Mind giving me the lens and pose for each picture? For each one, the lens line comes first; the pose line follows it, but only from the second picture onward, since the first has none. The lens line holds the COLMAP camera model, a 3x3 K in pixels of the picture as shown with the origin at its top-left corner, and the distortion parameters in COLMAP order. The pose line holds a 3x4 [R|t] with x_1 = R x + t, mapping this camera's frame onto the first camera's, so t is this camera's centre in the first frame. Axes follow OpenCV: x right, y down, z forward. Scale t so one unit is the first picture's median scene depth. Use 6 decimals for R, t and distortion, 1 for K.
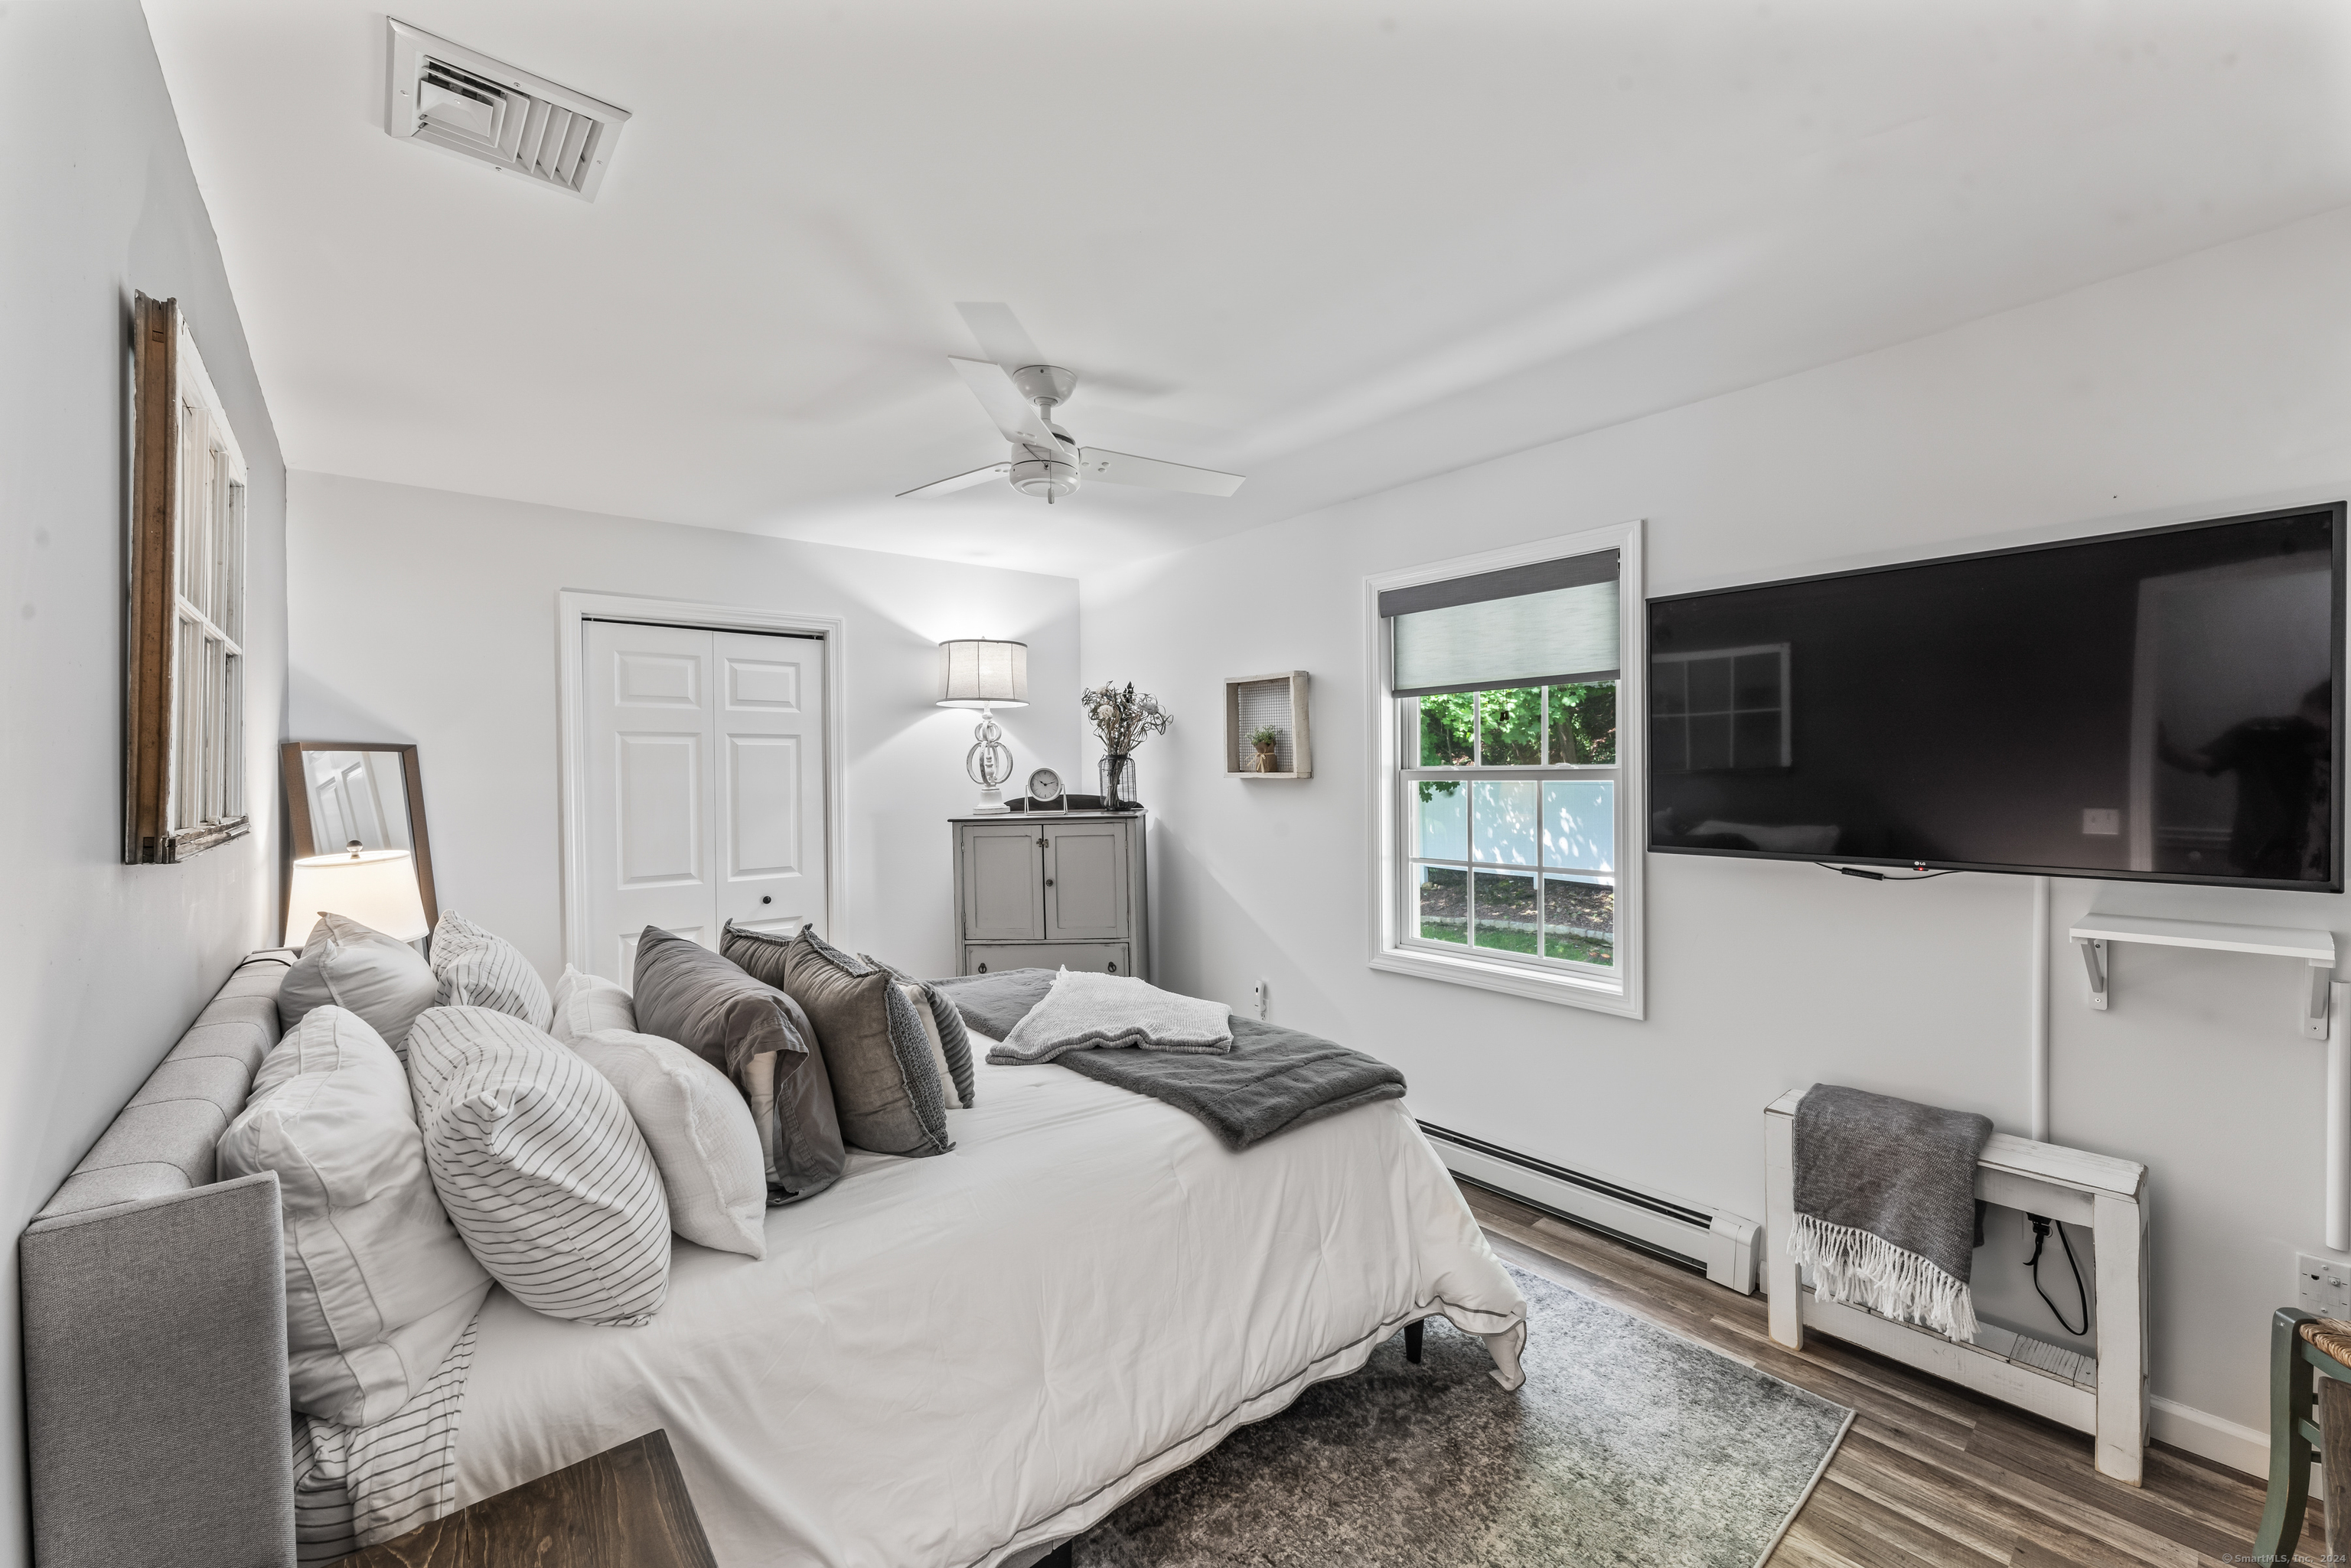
lens RADIAL K [[932.3, 0, 1175.5], [0, 932.3, 784.0], [0, 0, 1]] dist [-0.000037, -0.000066]
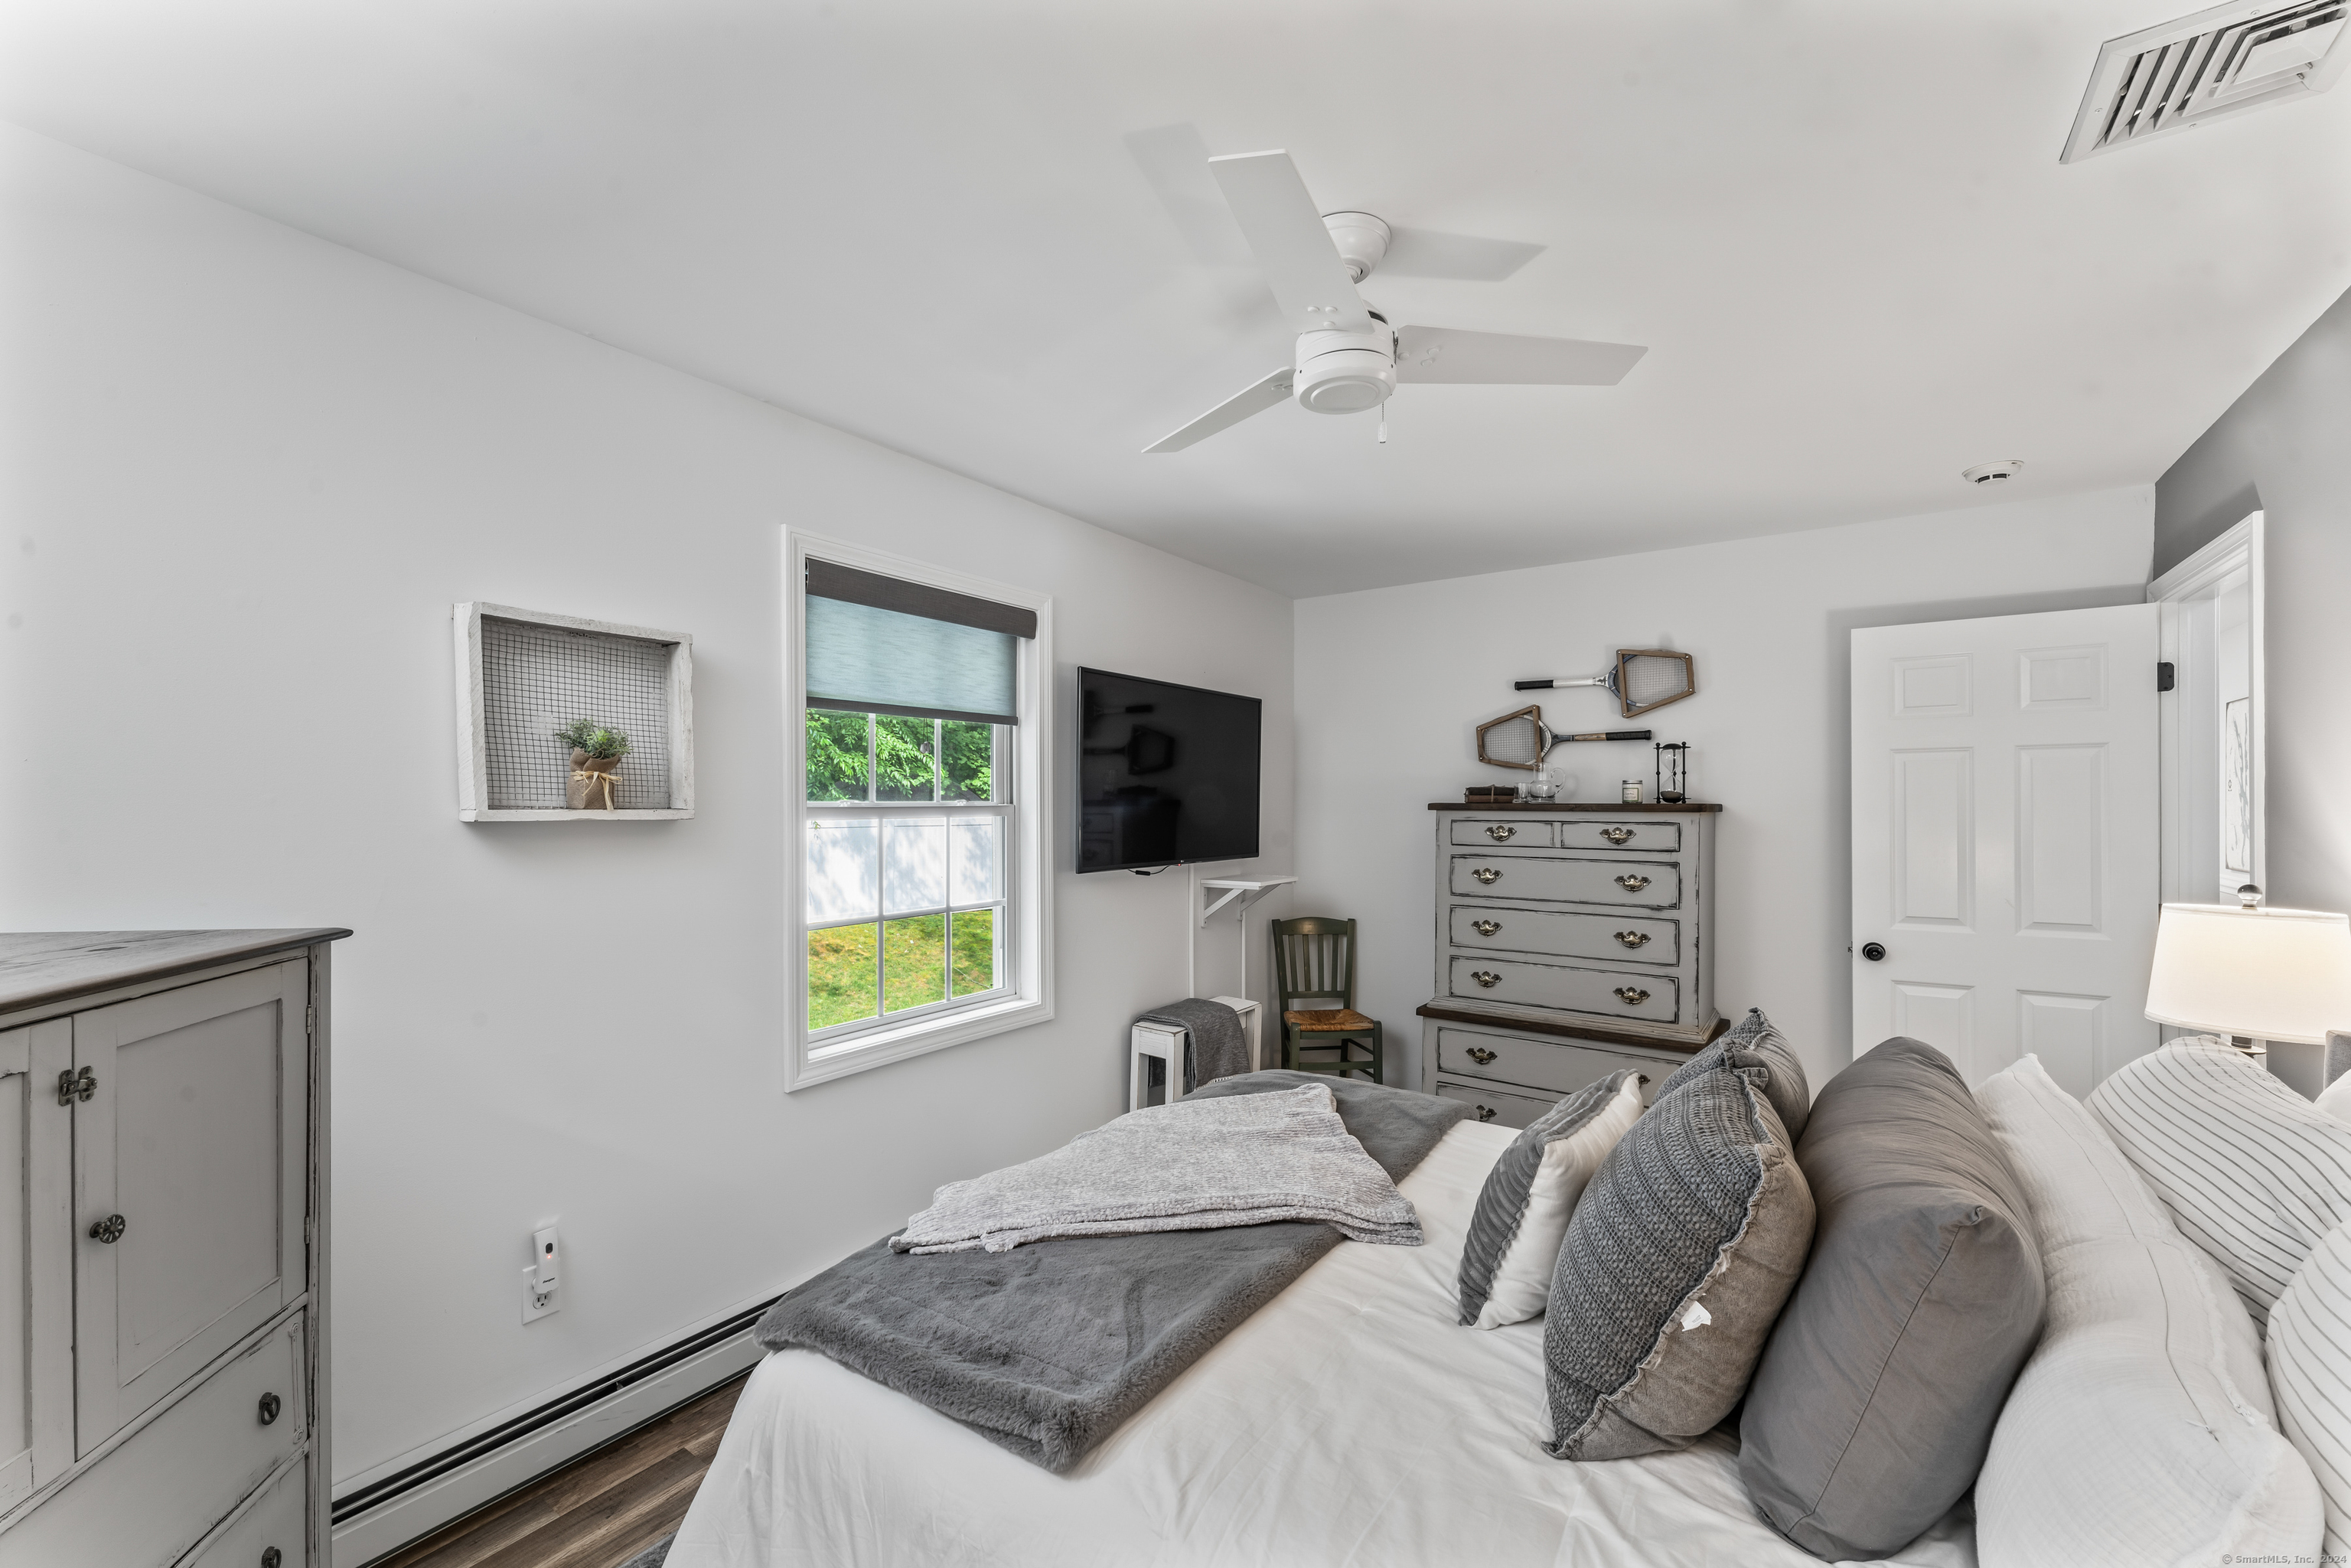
lens RADIAL K [[947.6, 0, 1179.7], [0, 947.6, 798.6], [0, 0, 1]] dist [-0.001295, -0.000156]
pose [[-0.265830, 0.008525, 0.963982, -0.564369], [0.006741, 0.999953, -0.006984, -0.013239], [-0.963996, 0.004641, -0.265875, 0.934419]]
